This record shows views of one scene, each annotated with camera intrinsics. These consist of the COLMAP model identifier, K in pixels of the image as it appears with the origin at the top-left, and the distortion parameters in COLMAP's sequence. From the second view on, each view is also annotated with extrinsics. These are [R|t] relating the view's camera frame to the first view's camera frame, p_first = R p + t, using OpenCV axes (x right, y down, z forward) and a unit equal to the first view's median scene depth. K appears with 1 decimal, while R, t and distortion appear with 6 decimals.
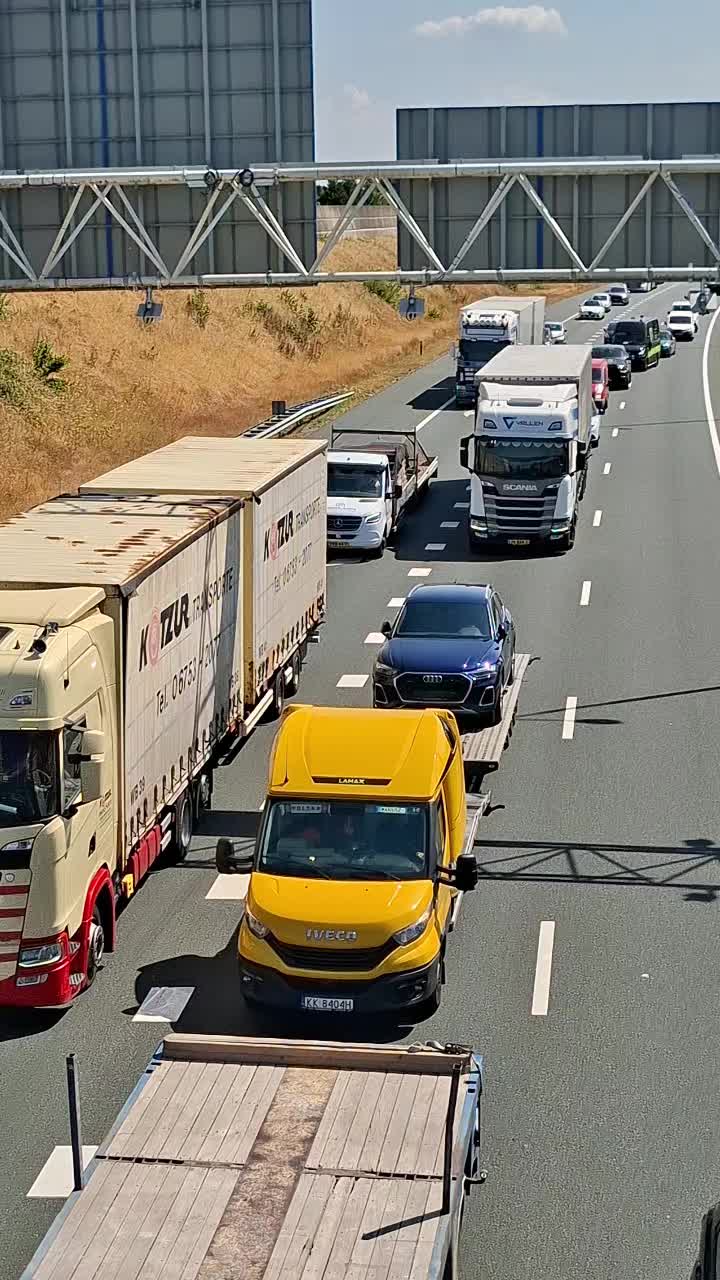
lens RADIAL K [[2192.4, 0, 323.2], [0, 2192.4, 669.7], [0, 0, 1]] dist [-0.007301, 0.136488]
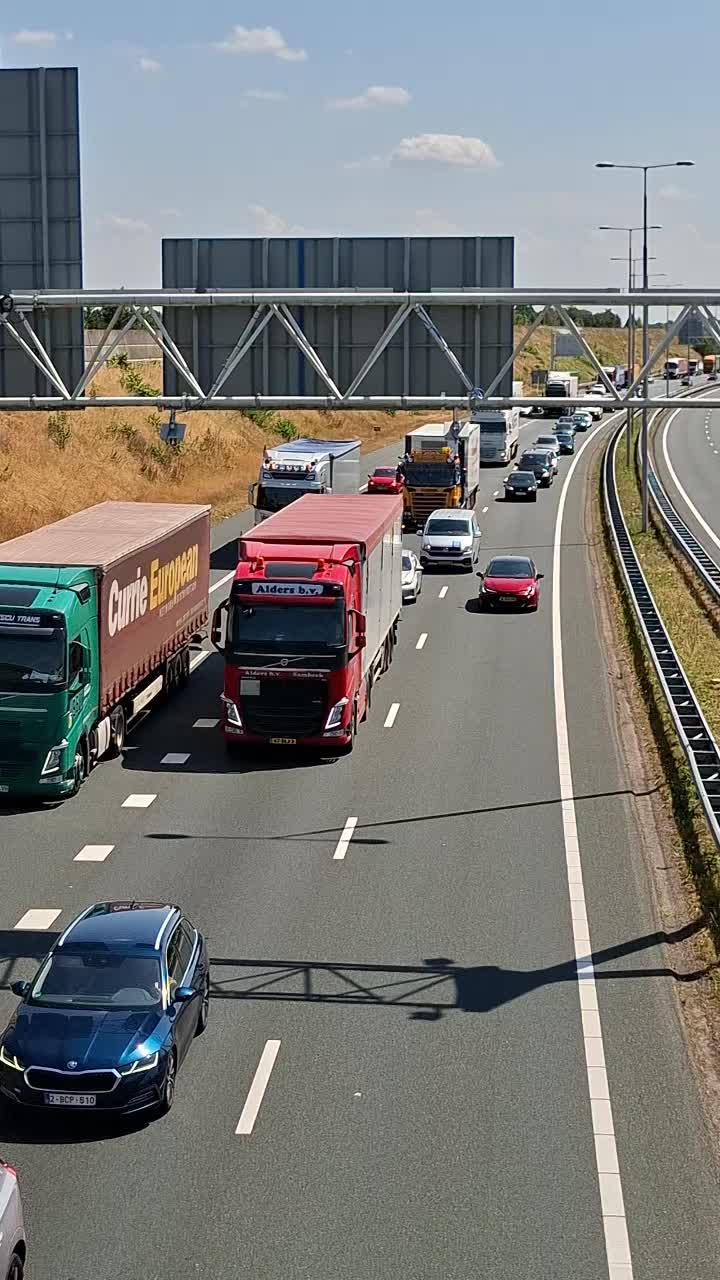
lens RADIAL K [[2192.4, 0, 323.2], [0, 2192.4, 669.7], [0, 0, 1]] dist [-0.007301, 0.136488]
pose [[0.999040, 0.006636, 0.043302, 0.066669], [-0.004223, 0.998446, -0.055568, 0.000874], [-0.043604, 0.055331, 0.997516, -0.010299]]
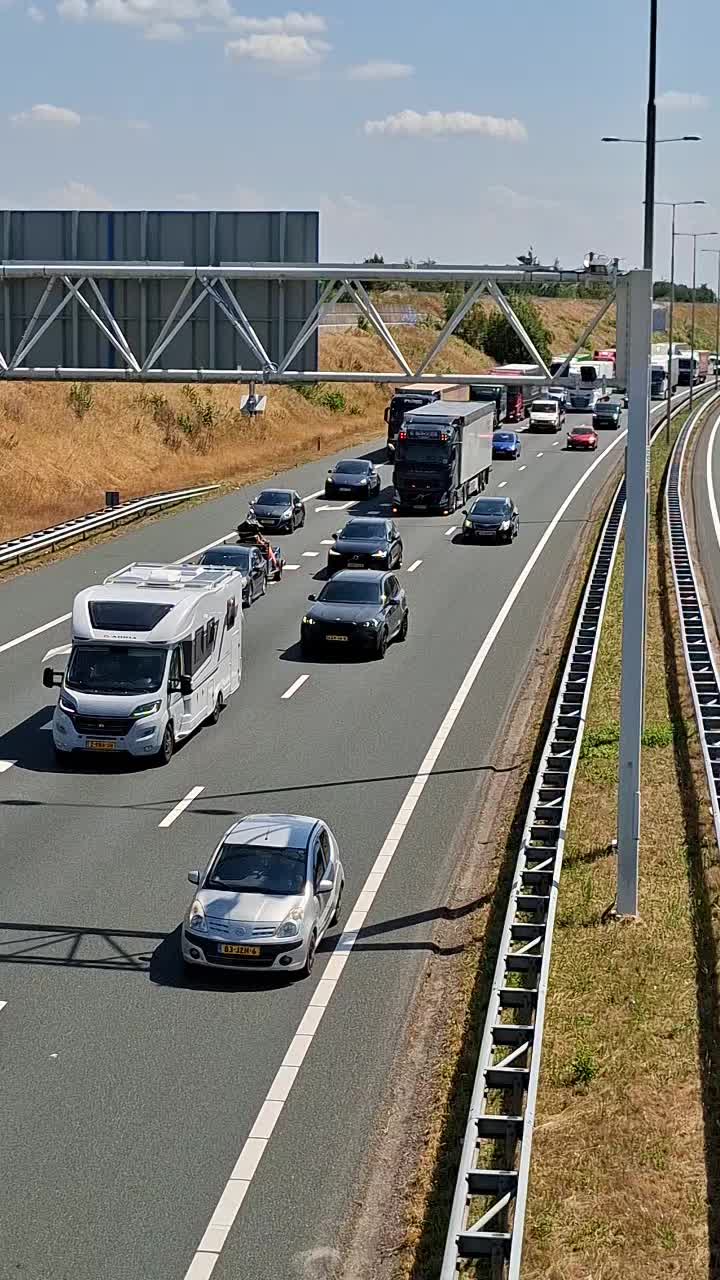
lens RADIAL K [[2192.4, 0, 323.2], [0, 2192.4, 669.7], [0, 0, 1]] dist [-0.007301, 0.136488]
pose [[0.999699, 0.024365, -0.002906, 0.208532], [-0.024466, 0.998808, -0.042245, -0.000395], [0.001873, 0.042304, 0.999103, -0.022018]]
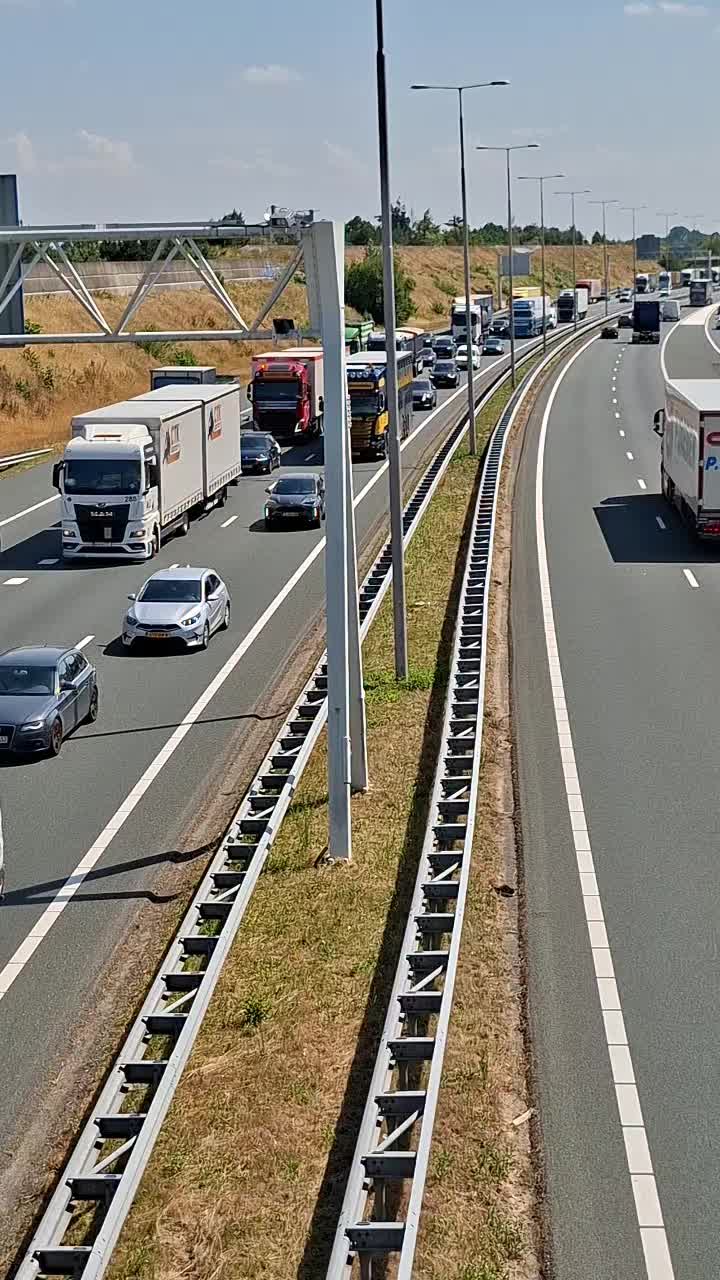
lens RADIAL K [[2192.4, 0, 323.2], [0, 2192.4, 669.7], [0, 0, 1]] dist [-0.007301, 0.136488]
pose [[0.998794, -0.023116, 0.043318, 0.292470], [0.024091, 0.999465, -0.022120, 0.000718], [-0.042784, 0.023137, 0.998816, -0.034886]]
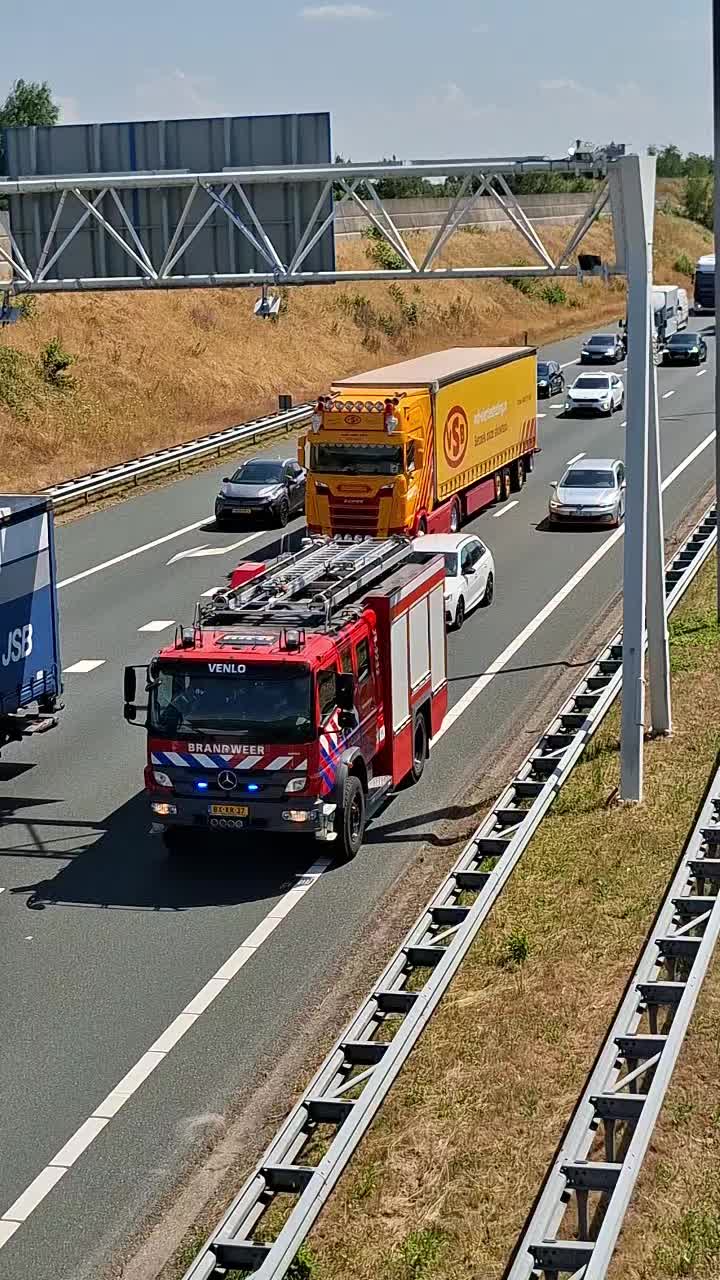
lens RADIAL K [[2192.4, 0, 323.2], [0, 2192.4, 669.7], [0, 0, 1]] dist [-0.007301, 0.136488]
pose [[0.991899, 0.003405, -0.126983, 0.328084], [-0.002799, 0.999984, 0.004949, 0.001157], [0.126998, -0.004553, 0.991892, -0.037662]]
